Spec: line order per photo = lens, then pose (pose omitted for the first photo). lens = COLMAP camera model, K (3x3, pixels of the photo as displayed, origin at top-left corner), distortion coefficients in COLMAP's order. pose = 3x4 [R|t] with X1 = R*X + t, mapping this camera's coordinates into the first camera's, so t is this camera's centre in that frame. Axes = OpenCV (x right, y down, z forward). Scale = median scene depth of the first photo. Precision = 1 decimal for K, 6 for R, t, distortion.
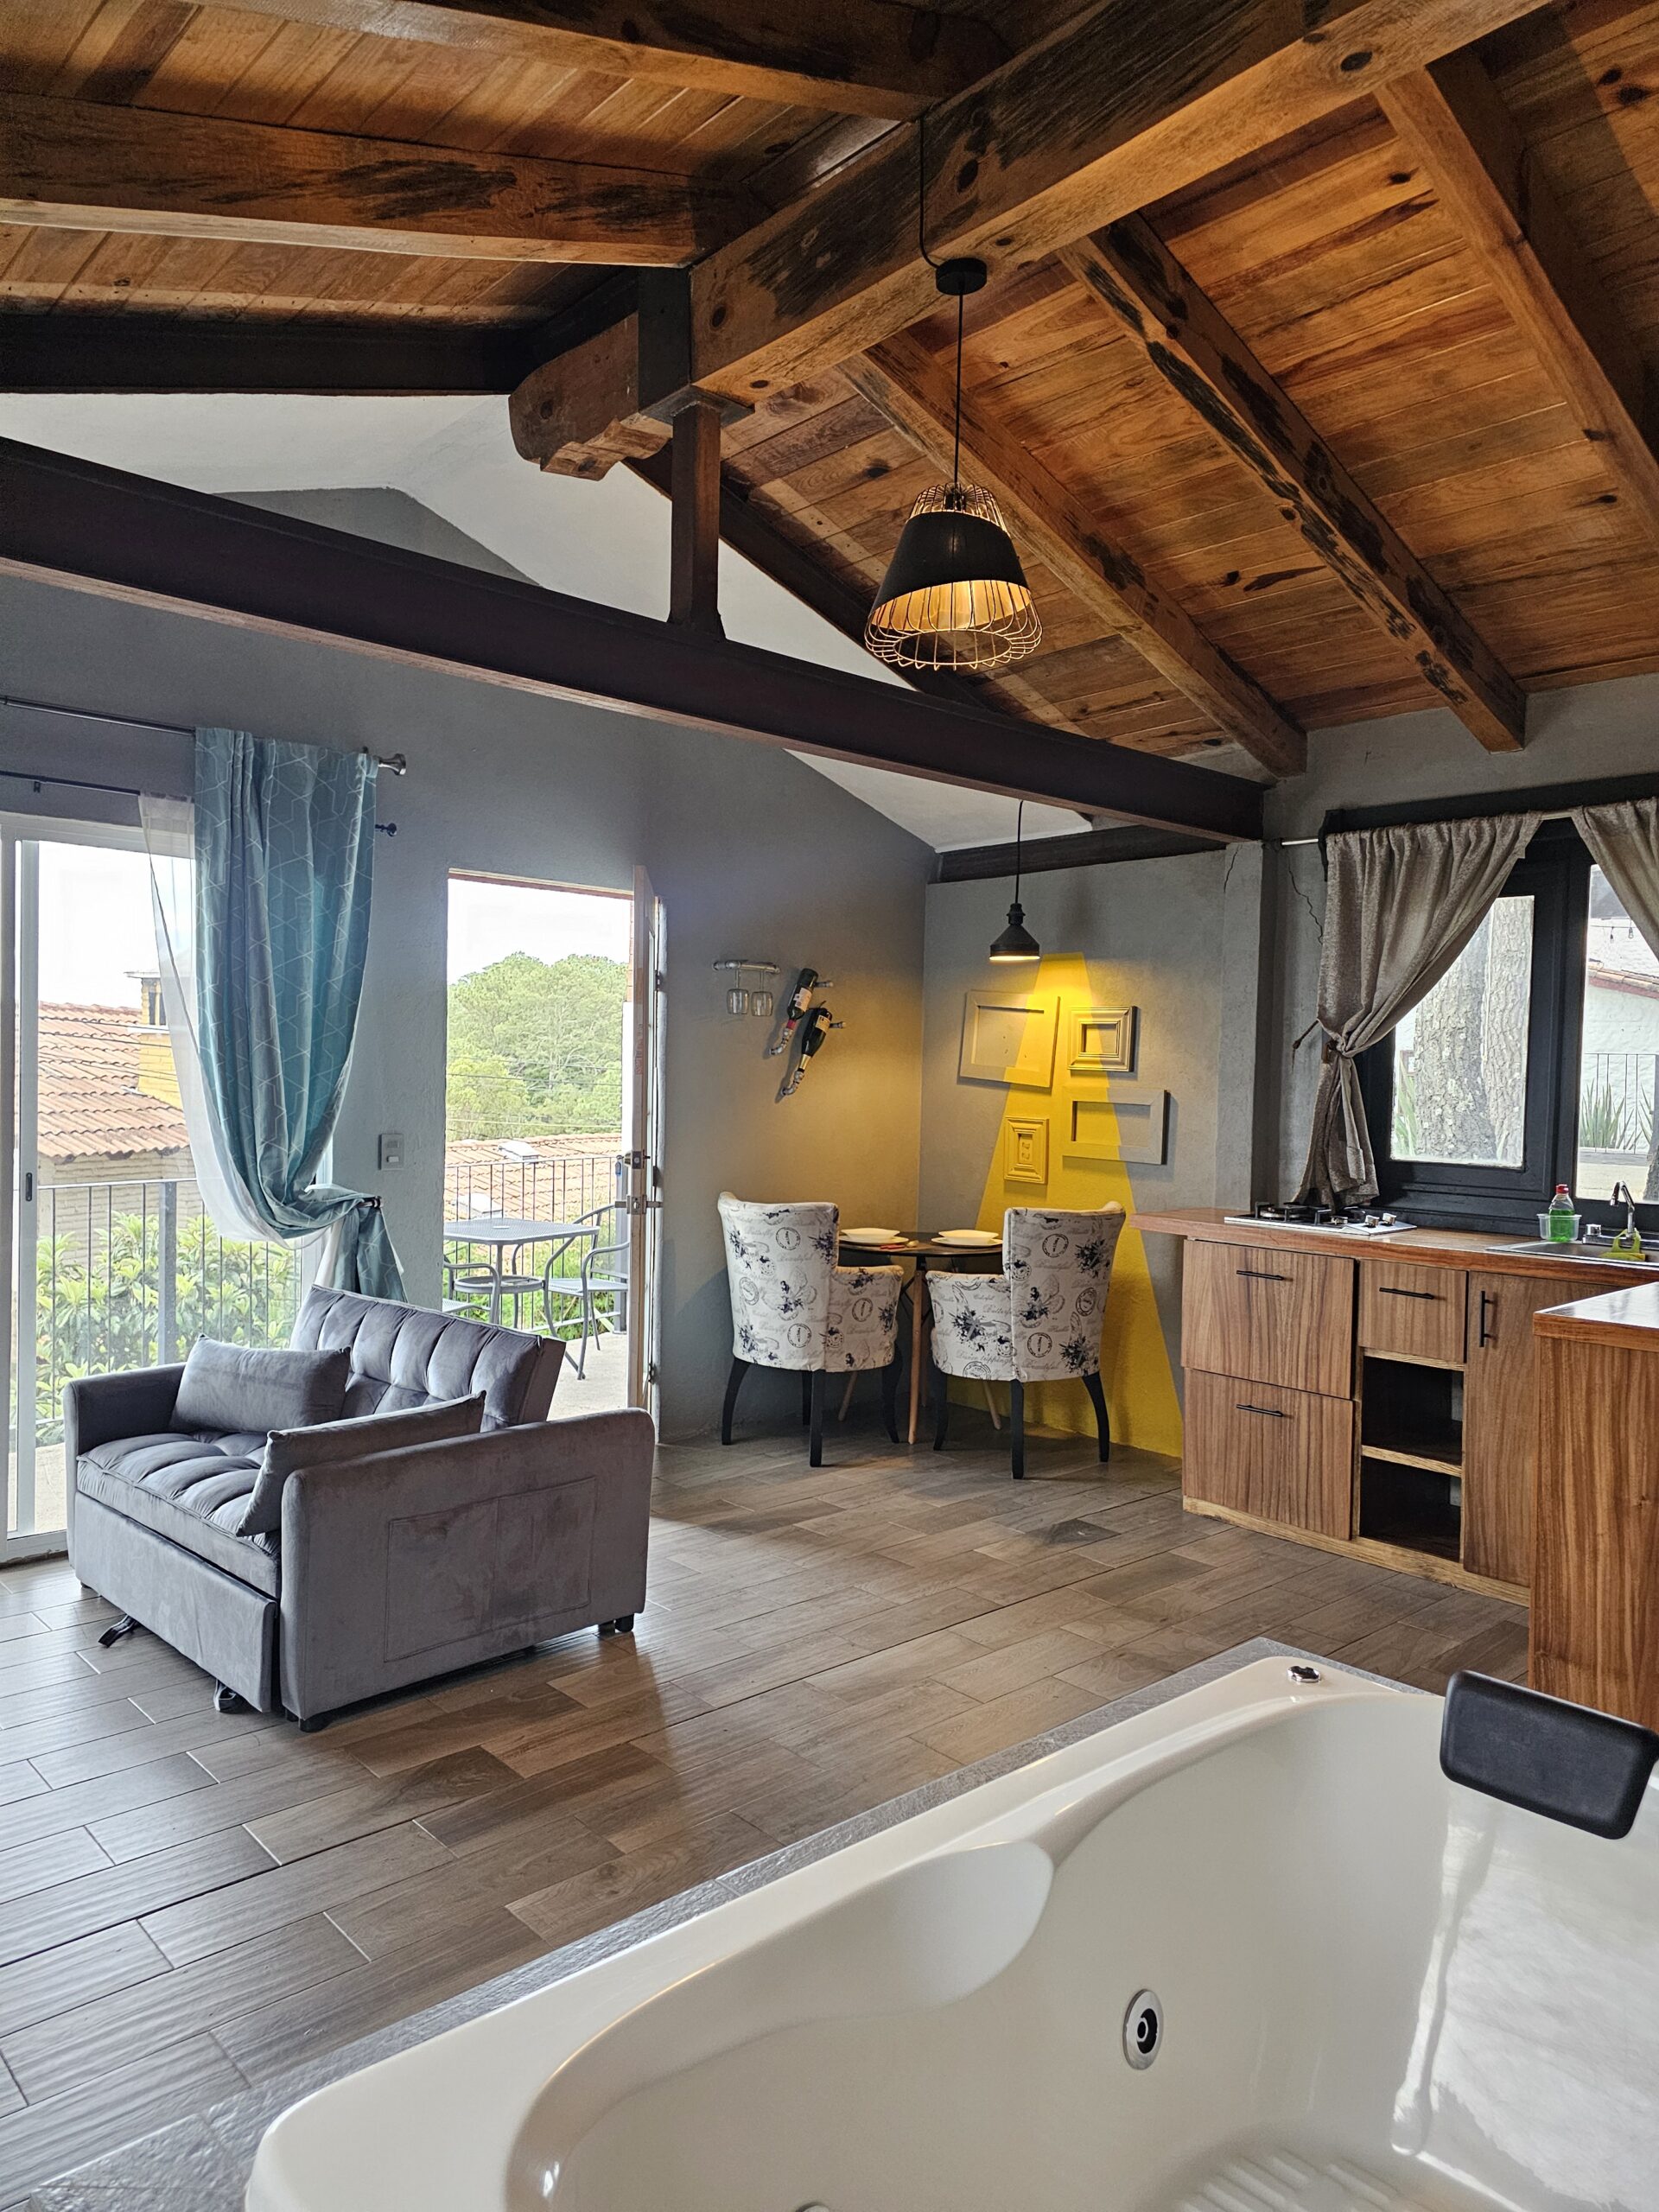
lens RADIAL K [[1470.9, 0, 806.7], [0, 1470.9, 1106.7], [0, 0, 1]] dist [0.061449, -0.046797]
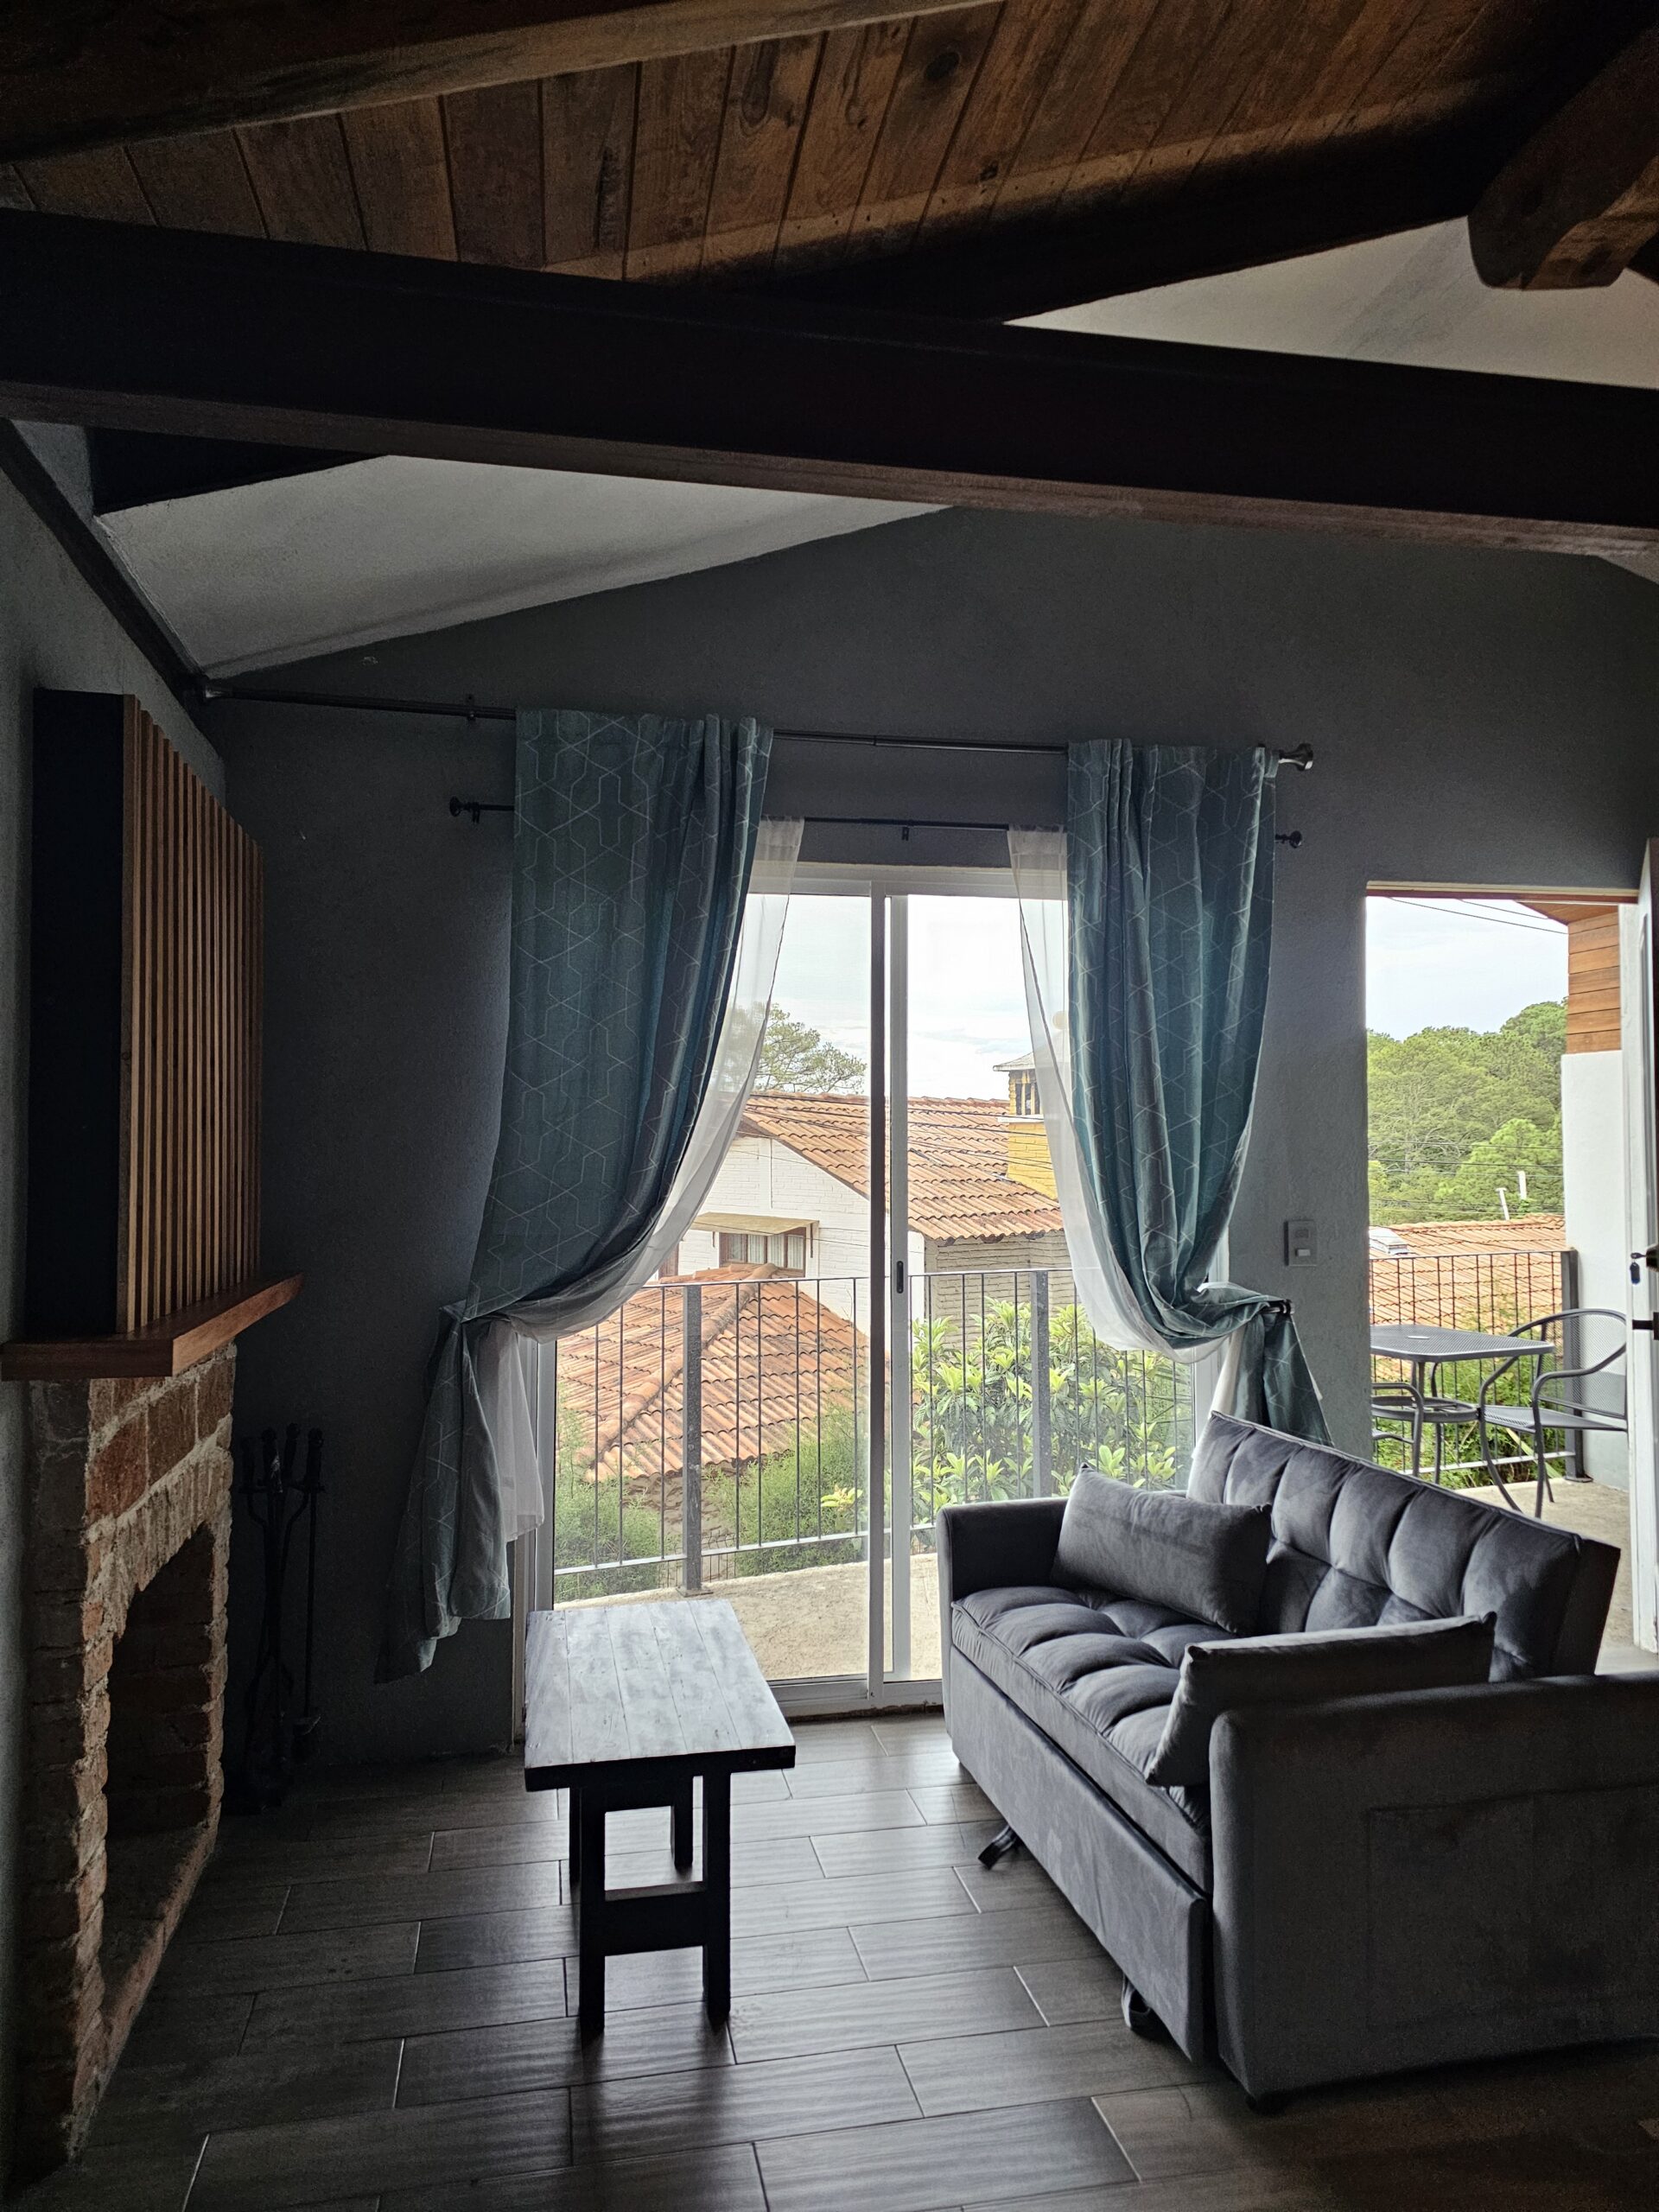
lens RADIAL K [[1449.4, 0, 837.2], [0, 1449.4, 1110.3], [0, 0, 1]] dist [0.038358, -0.008385]
pose [[0.858103, -0.033331, -0.512394, -0.110826], [0.004378, 0.998330, -0.057608, 0.003900], [0.513459, 0.047190, 0.856816, 0.242686]]
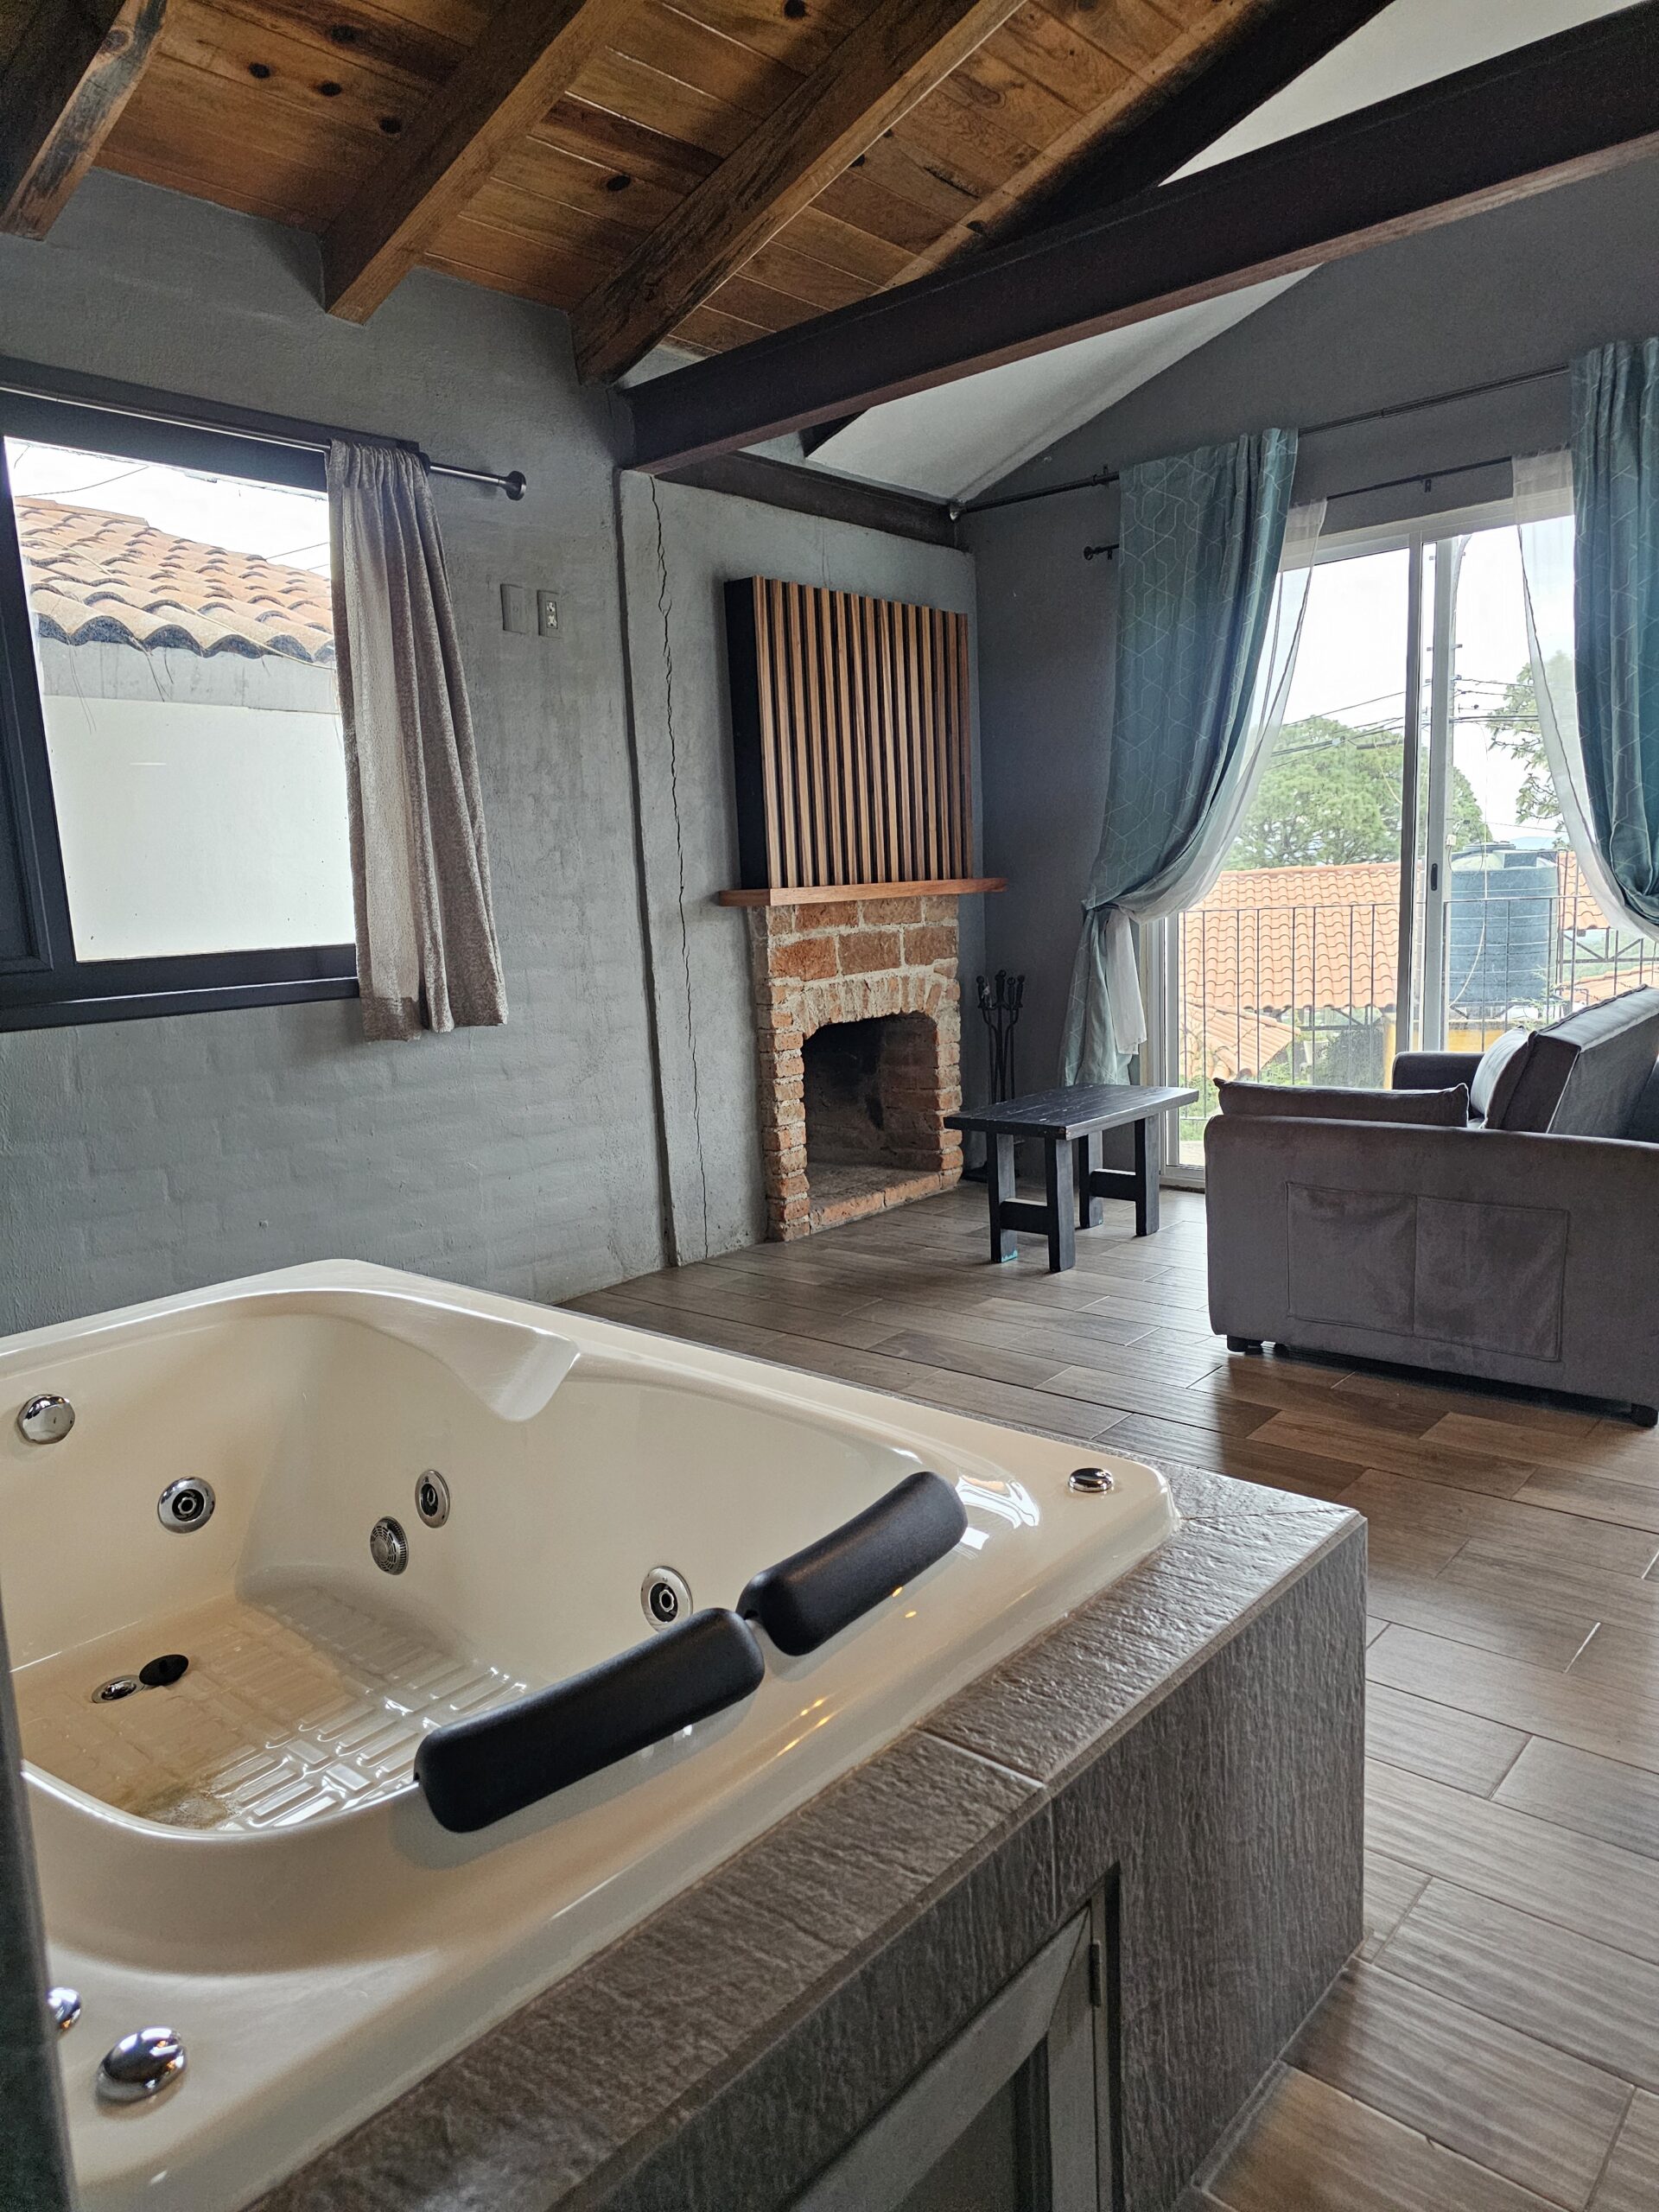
lens RADIAL K [[1470.9, 0, 812.6], [0, 1470.9, 1117.2], [0, 0, 1]] dist [0.061449, -0.046797]
pose [[0.112556, 0.140239, -0.983699, 0.552010], [0.030163, 0.989052, 0.144454, 0.061683], [0.993187, -0.045931, 0.107094, 0.458862]]
